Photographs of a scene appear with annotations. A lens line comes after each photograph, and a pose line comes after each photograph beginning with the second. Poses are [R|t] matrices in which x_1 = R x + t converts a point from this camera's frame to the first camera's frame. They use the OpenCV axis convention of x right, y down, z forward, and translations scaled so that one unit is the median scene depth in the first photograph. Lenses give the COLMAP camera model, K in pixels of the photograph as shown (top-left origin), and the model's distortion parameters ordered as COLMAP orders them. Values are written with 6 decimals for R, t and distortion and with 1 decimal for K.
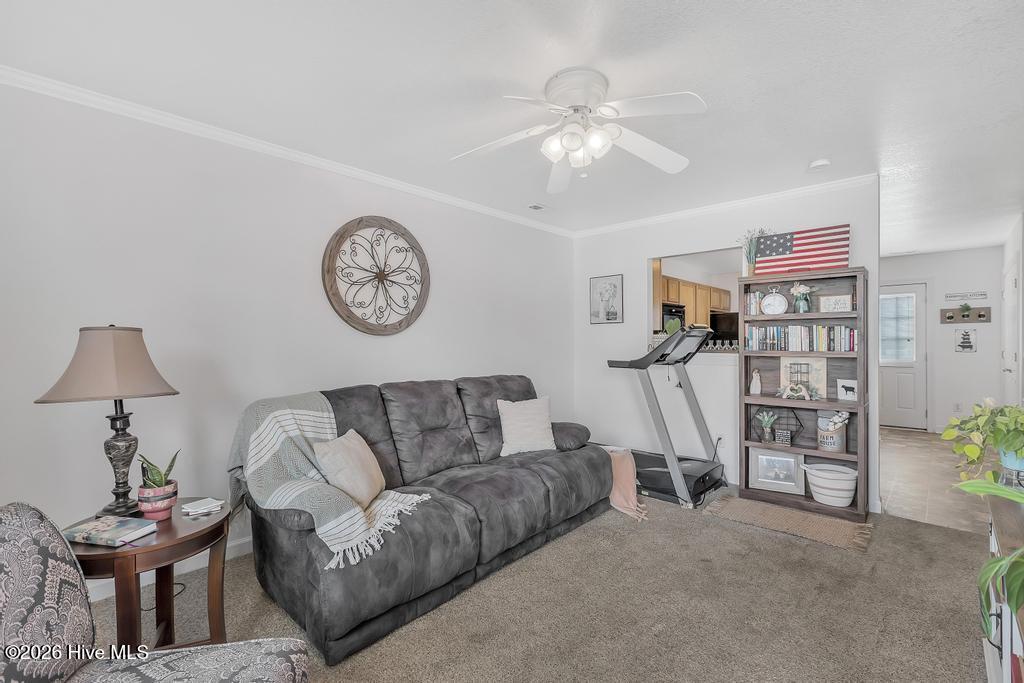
lens RADIAL K [[467.7, 0, 508.2], [0, 467.7, 344.1], [0, 0, 1]] dist [-0.001526, -0.000111]
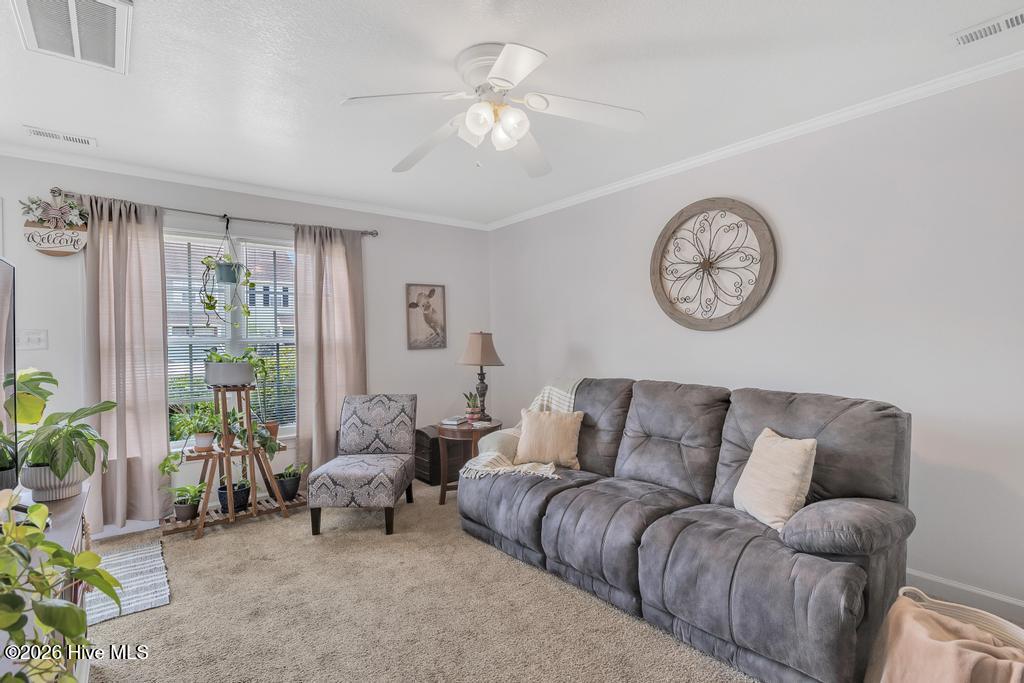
lens RADIAL K [[467.7, 0, 508.0], [0, 467.7, 343.5], [0, 0, 1]] dist [-0.001526, -0.000111]
pose [[-0.139031, 0.019859, -0.990089, 0.685292], [0.007915, 0.999789, 0.018942, -0.014112], [0.990256, -0.005203, -0.139158, 0.751377]]
